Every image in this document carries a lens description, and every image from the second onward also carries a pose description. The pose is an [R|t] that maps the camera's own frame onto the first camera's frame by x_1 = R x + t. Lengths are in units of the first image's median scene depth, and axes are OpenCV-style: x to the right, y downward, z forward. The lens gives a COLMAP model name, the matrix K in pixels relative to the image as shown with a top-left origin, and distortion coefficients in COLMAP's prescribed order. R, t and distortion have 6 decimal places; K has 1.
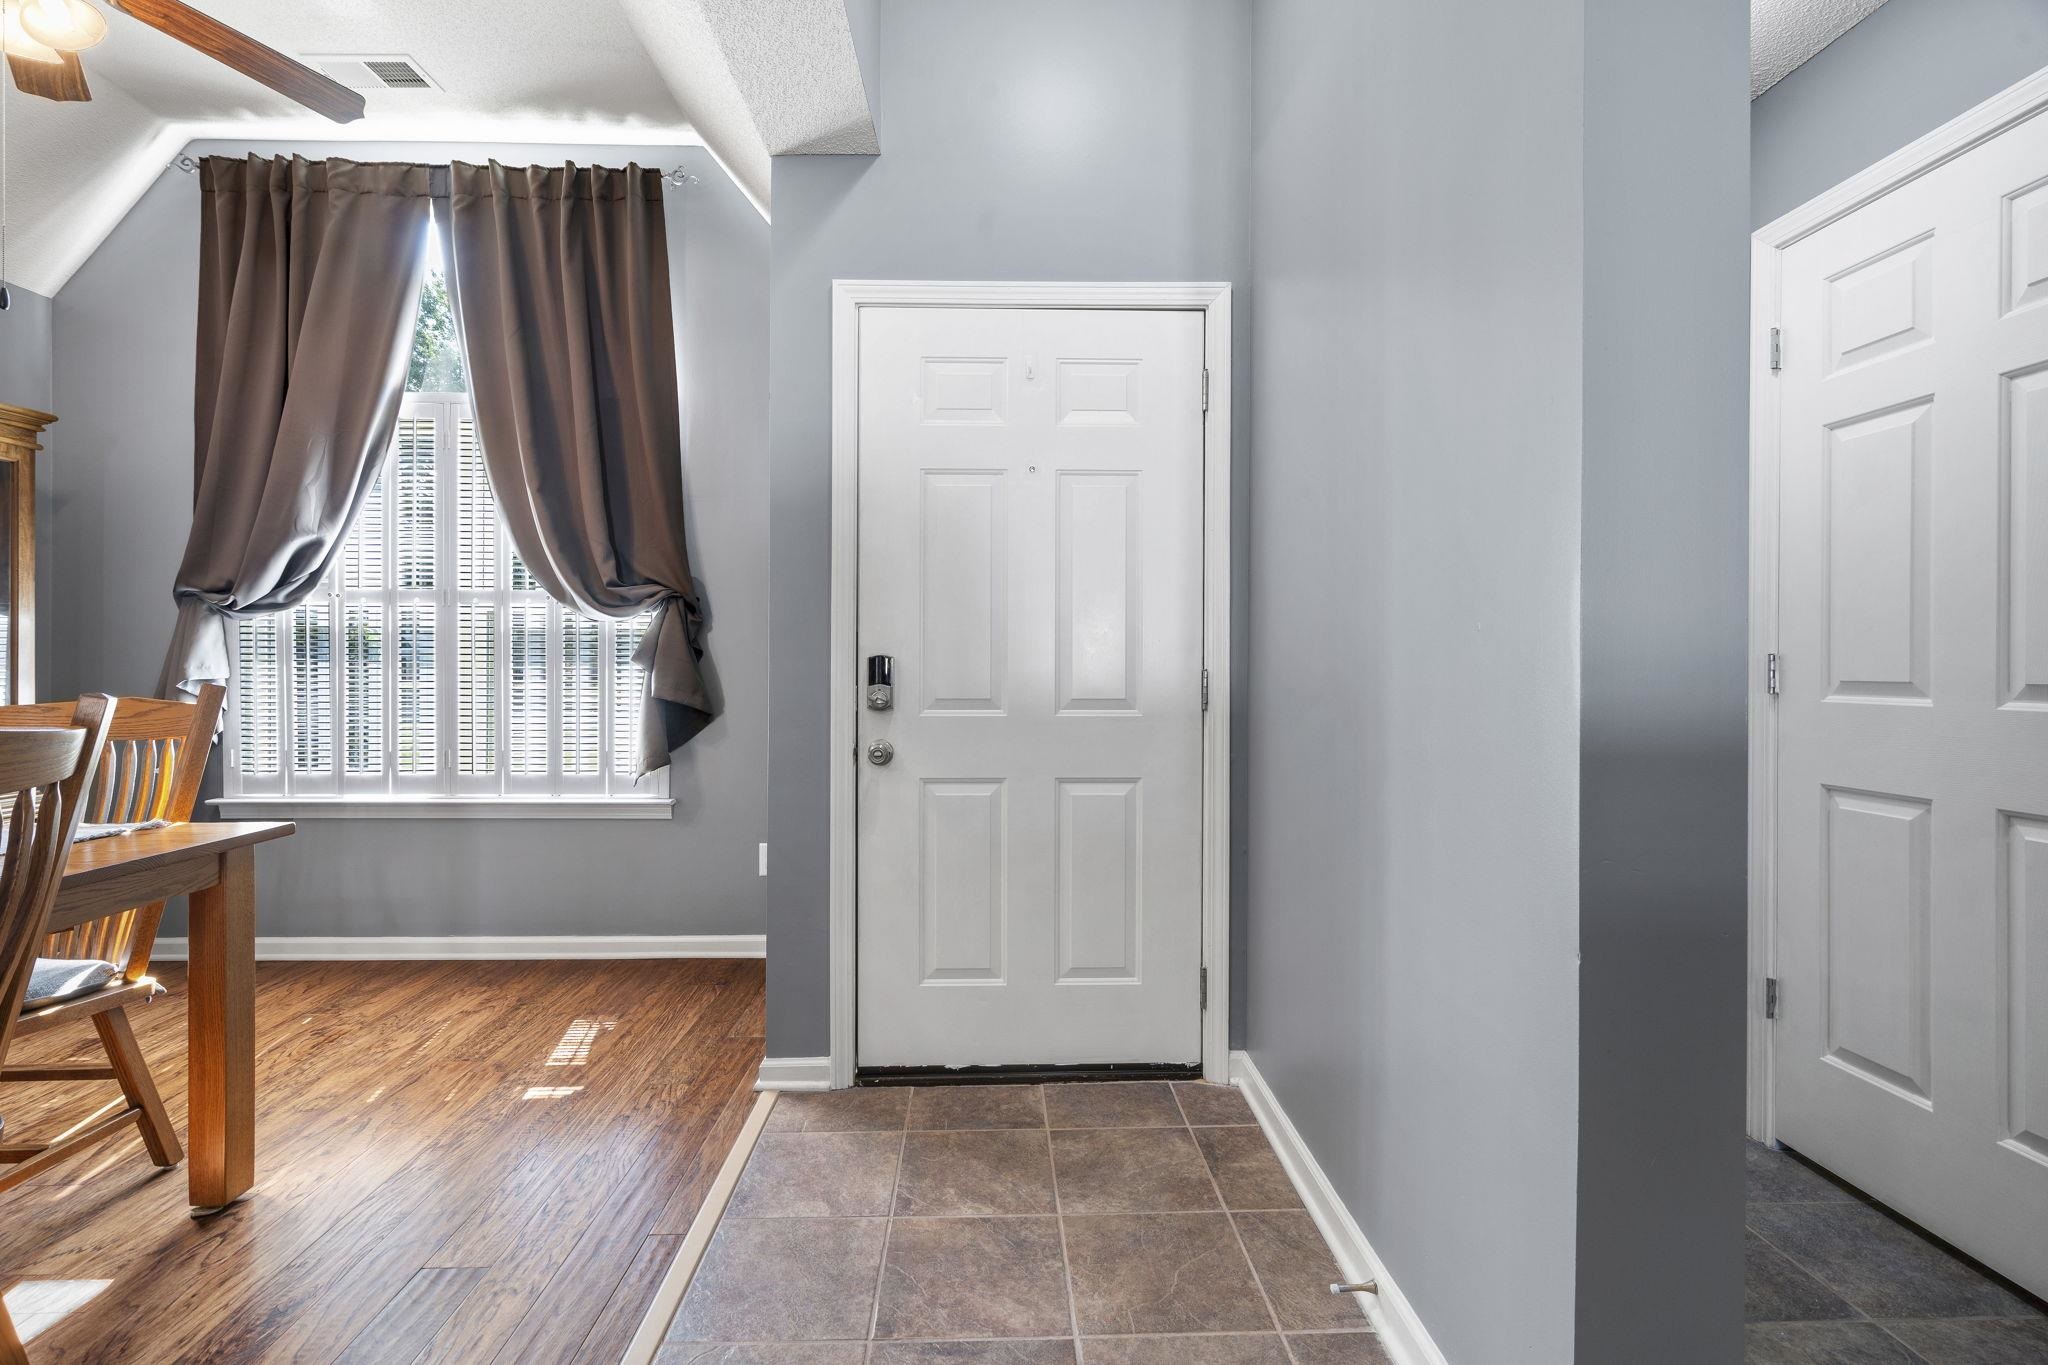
lens RADIAL K [[937.5, 0, 1044.2], [0, 937.5, 674.5], [0, 0, 1]] dist [-0.001657, 0.001590]
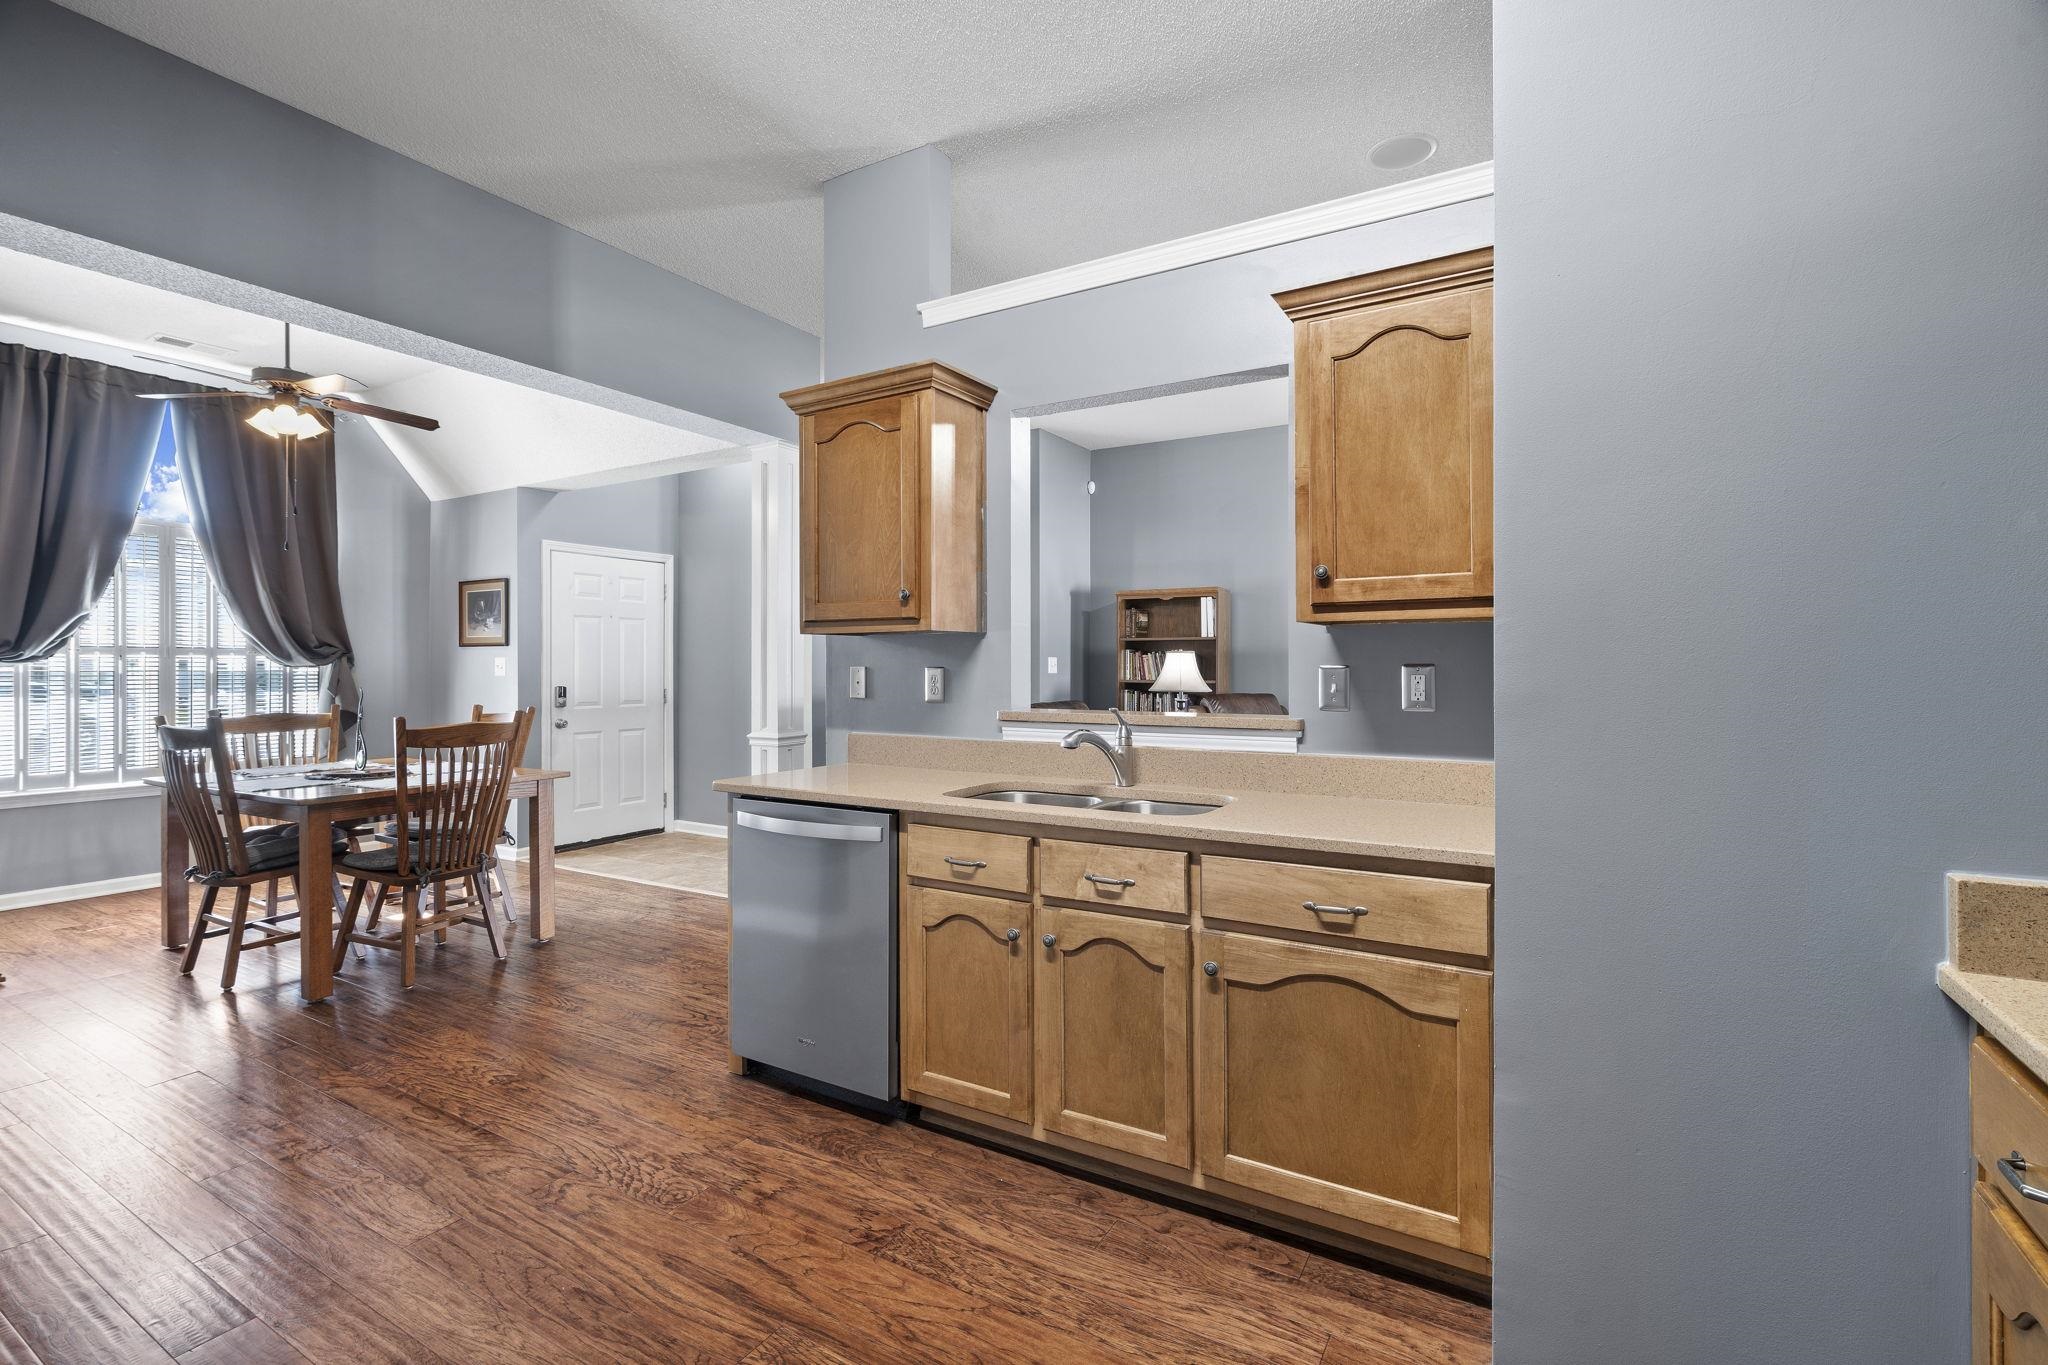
lens RADIAL K [[937.5, 0, 1014.0], [0, 937.5, 666.3], [0, 0, 1]] dist [-0.001657, 0.001590]
pose [[0.531663, -0.005322, 0.846939, -1.309132], [0.010882, 0.999941, -0.000548, -0.046056], [-0.846886, 0.009508, 0.531690, -1.105555]]
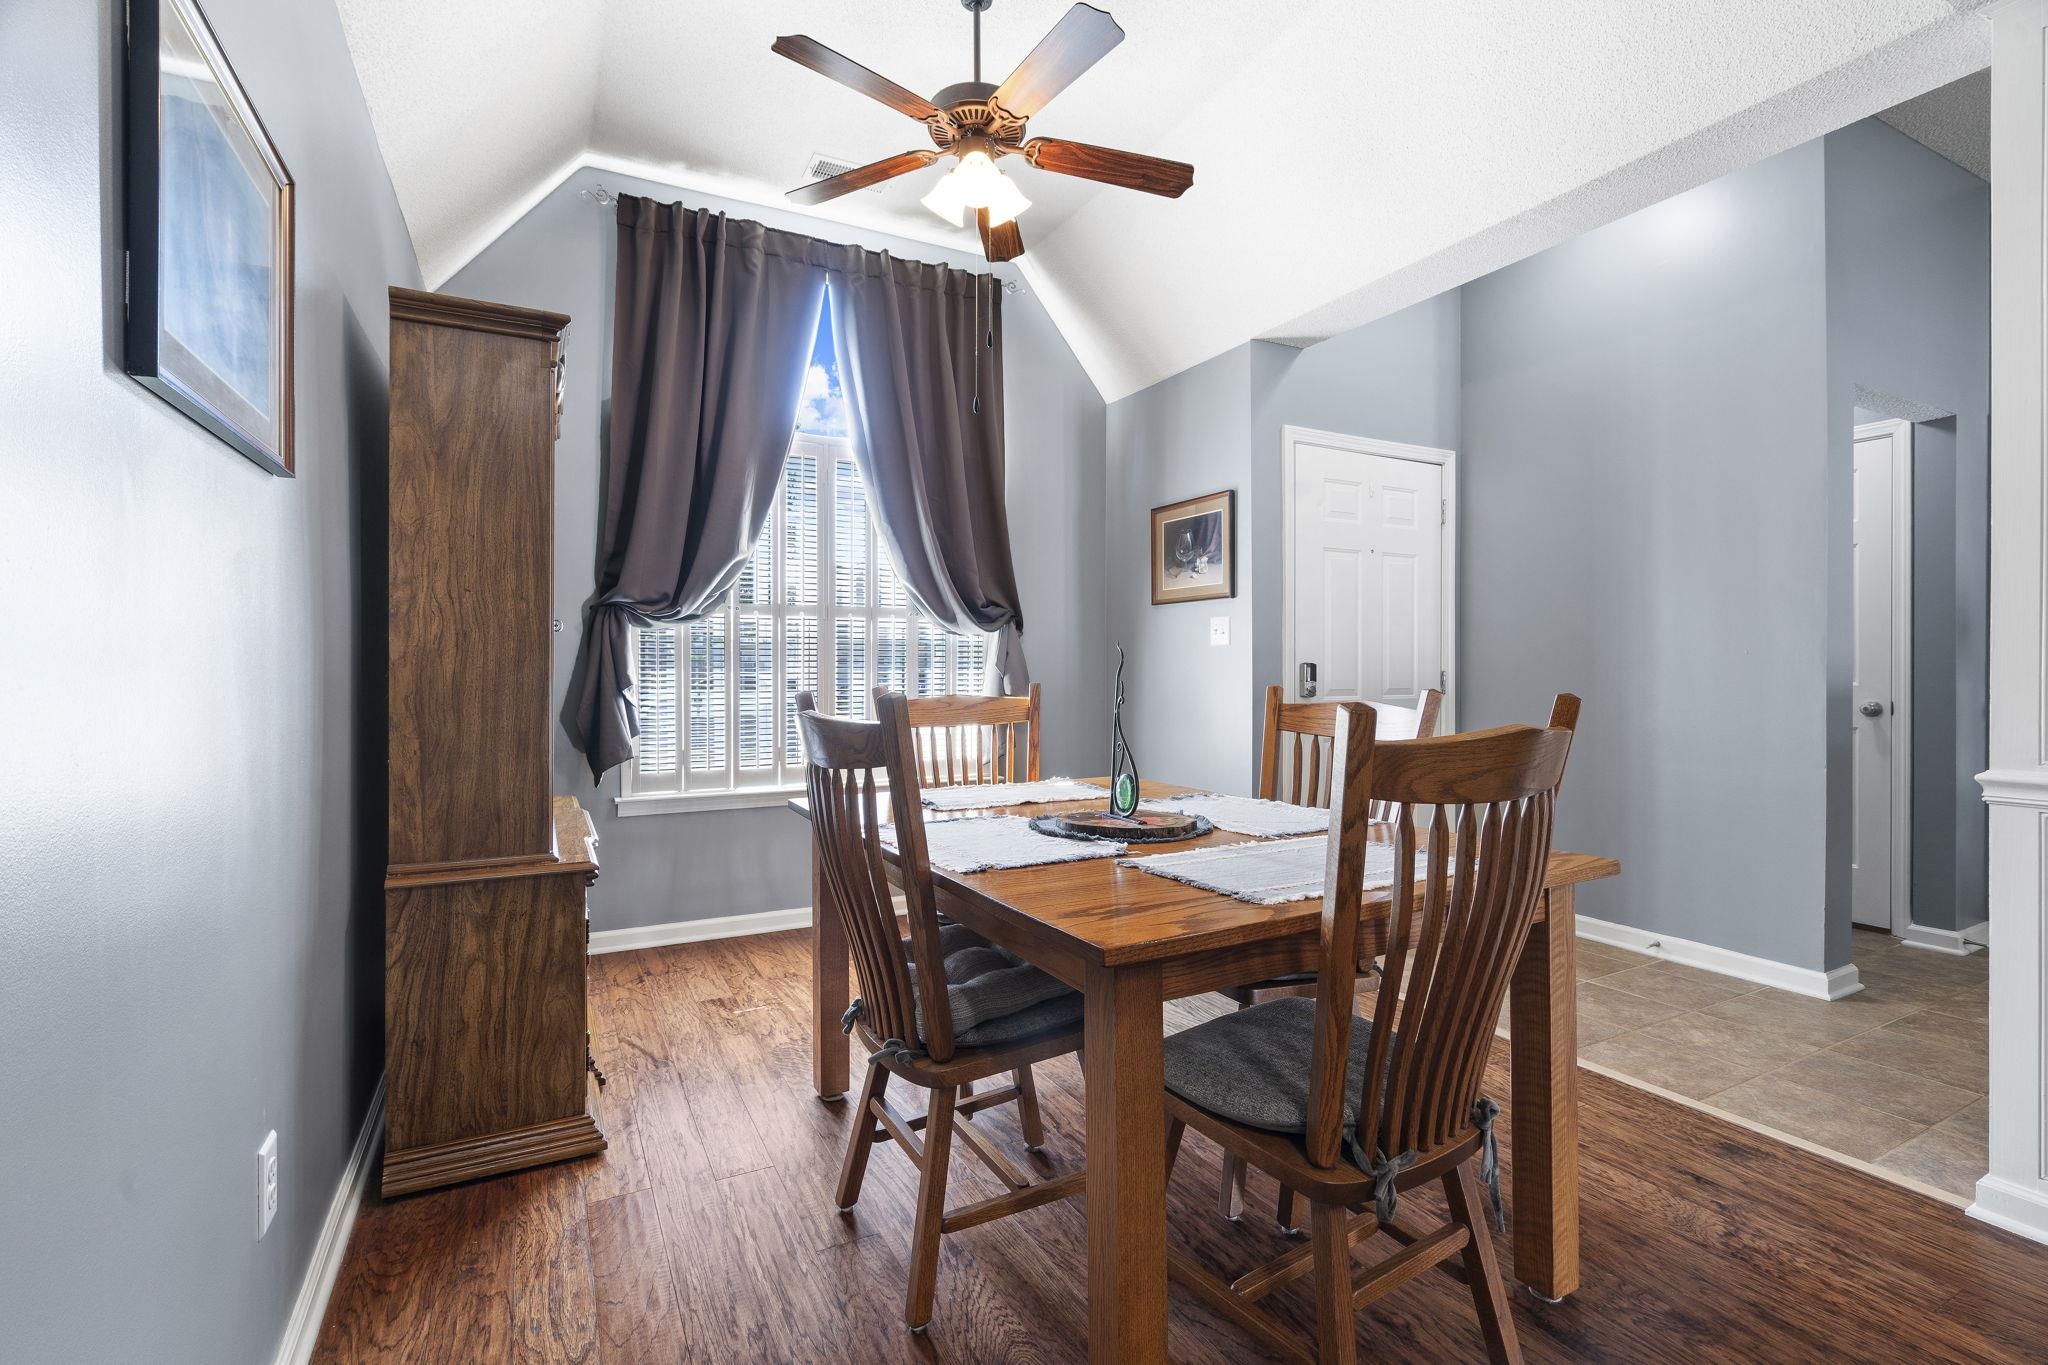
lens RADIAL K [[937.5, 0, 1021.5], [0, 937.5, 673.4], [0, 0, 1]] dist [-0.001657, 0.001590]
pose [[0.891146, -0.009785, 0.453611, -1.029637], [0.008963, 0.999952, 0.003964, -0.009218], [-0.453628, 0.000533, 0.891191, -0.160790]]
